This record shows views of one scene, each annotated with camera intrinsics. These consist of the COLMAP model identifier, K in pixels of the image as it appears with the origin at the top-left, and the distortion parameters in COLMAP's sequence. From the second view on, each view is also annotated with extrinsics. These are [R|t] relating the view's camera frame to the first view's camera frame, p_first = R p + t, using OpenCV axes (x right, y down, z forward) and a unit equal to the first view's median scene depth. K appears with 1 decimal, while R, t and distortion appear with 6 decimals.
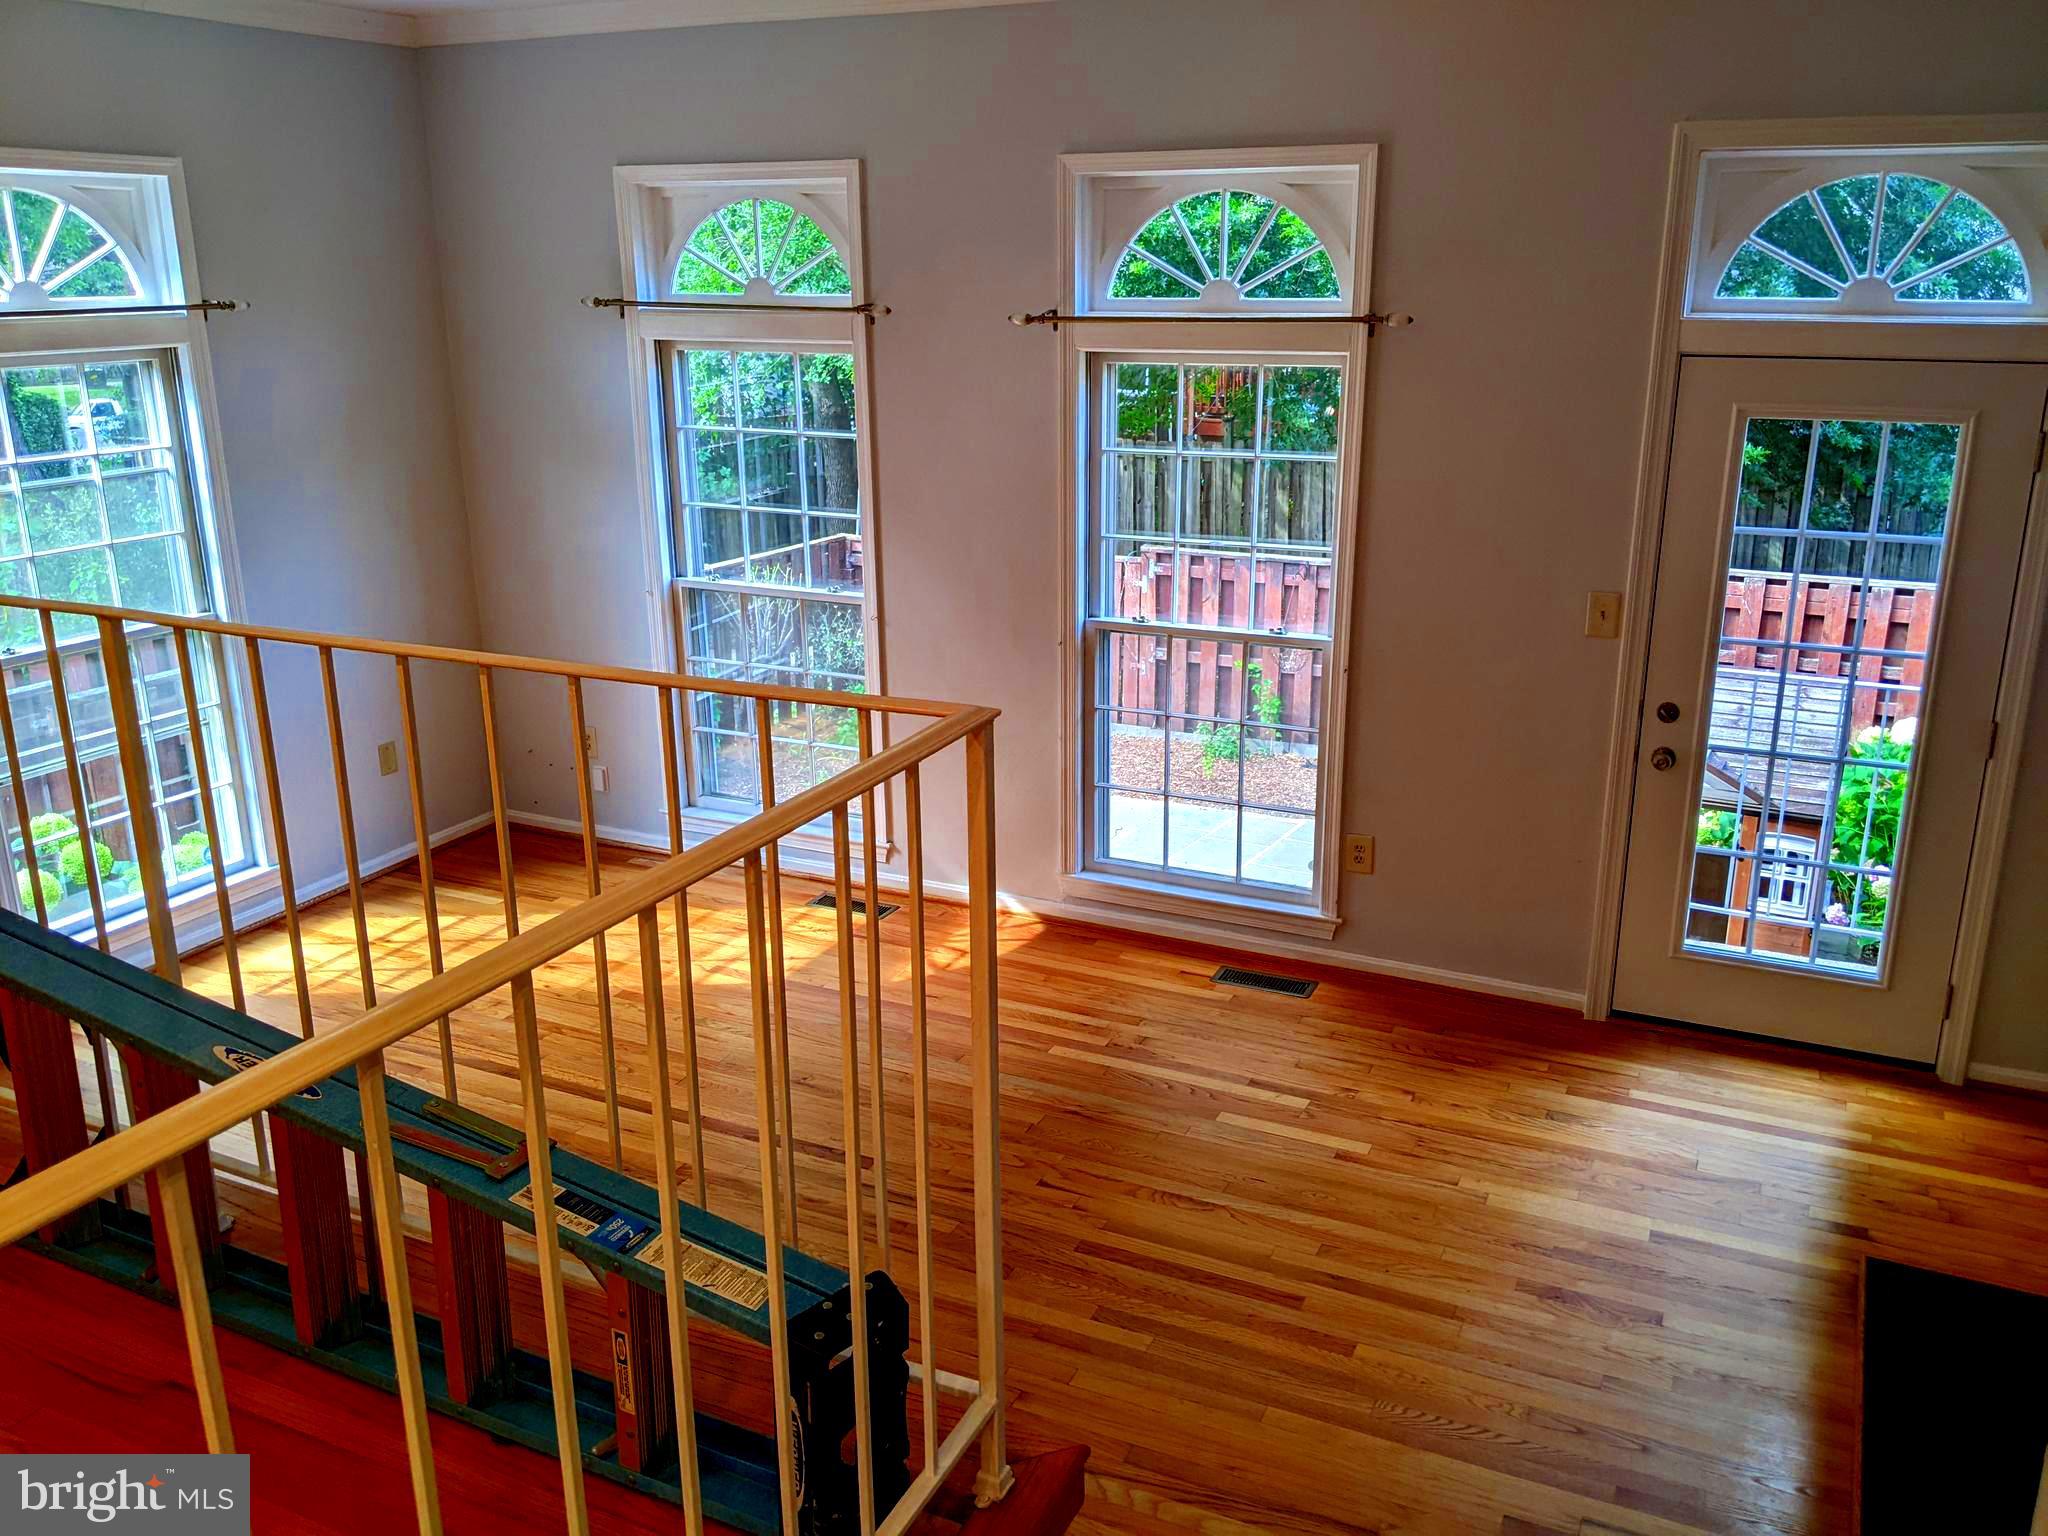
lens RADIAL K [[1655.7, 0, 1024.0], [0, 1655.7, 768.0], [0, 0, 1]] dist [0.060670, -0.172775]
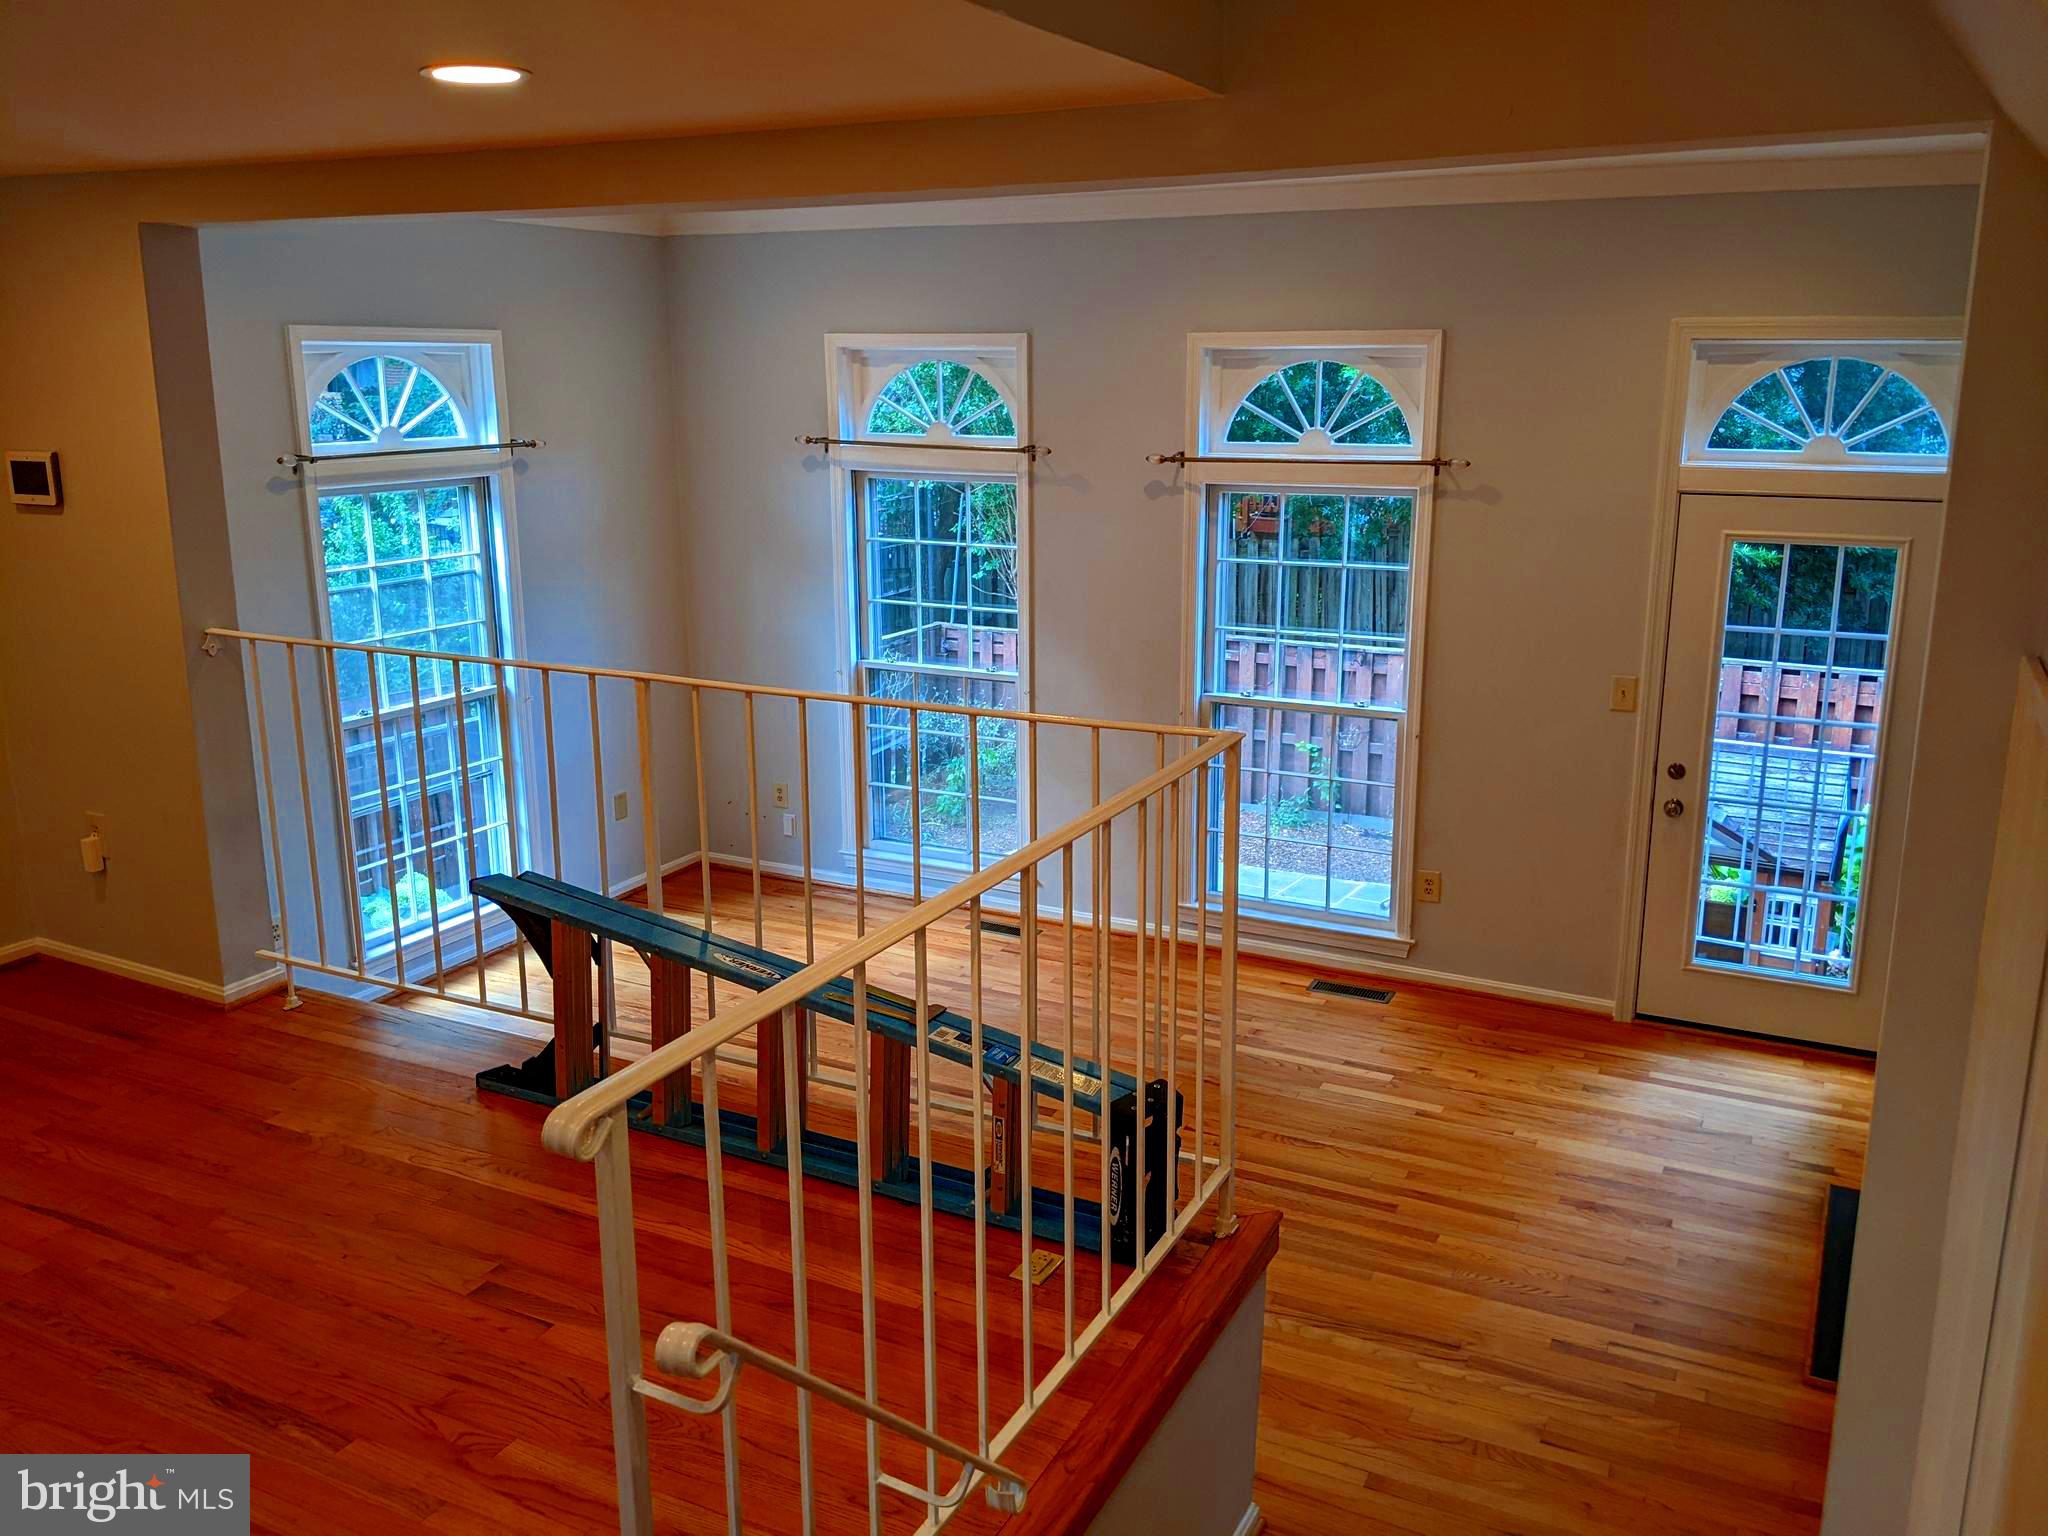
lens RADIAL K [[1690.5, 0, 993.4], [0, 1690.5, 734.6], [0, 0, 1]] dist [0.041033, -0.154942]
pose [[0.999378, 0.008755, -0.034173, -0.088672], [-0.011197, 0.997346, -0.071938, 0.037795], [0.033452, 0.072276, 0.996824, -0.306236]]
